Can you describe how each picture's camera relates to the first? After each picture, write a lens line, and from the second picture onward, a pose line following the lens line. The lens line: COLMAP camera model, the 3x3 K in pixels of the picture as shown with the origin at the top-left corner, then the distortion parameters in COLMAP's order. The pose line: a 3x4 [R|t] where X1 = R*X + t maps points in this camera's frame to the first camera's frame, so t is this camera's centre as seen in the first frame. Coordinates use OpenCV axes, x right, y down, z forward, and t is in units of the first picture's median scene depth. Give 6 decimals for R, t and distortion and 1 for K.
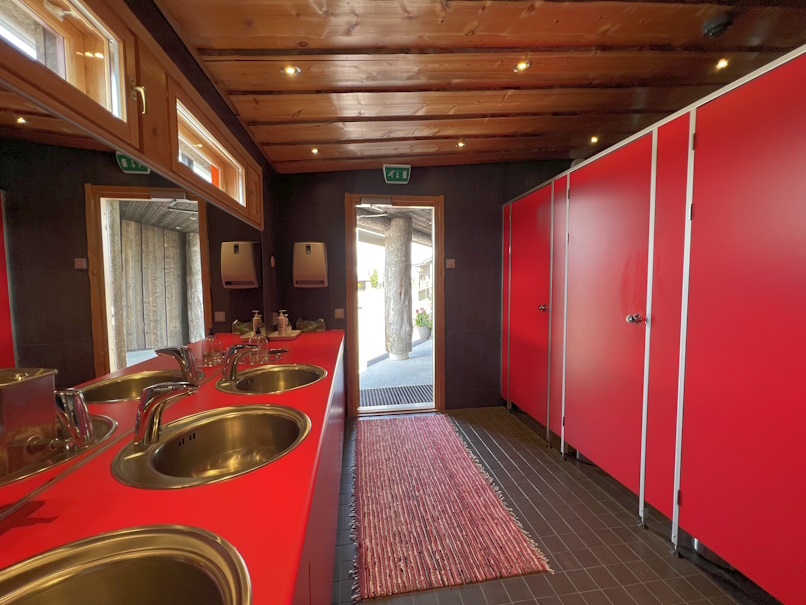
lens RADIAL K [[323.1, 0, 403.0], [0, 323.1, 302.5], [0, 0, 1]] dist [-0.000952, -0.000009]
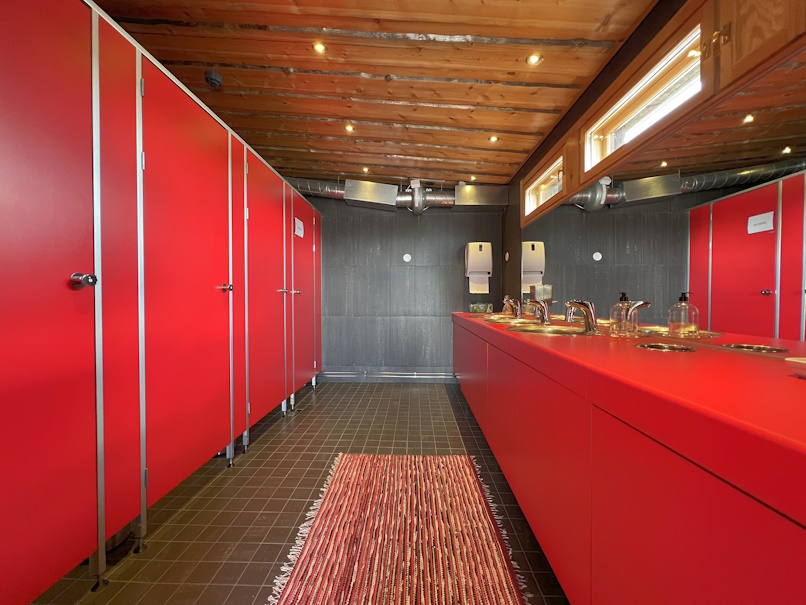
lens RADIAL K [[323.1, 0, 403.0], [0, 323.1, 302.5], [0, 0, 1]] dist [-0.000952, -0.000009]
pose [[-0.983387, 0.010691, 0.181206, -0.083121], [0.023370, 0.997413, 0.067984, 0.039694], [-0.180011, 0.071090, -0.981092, 2.011796]]
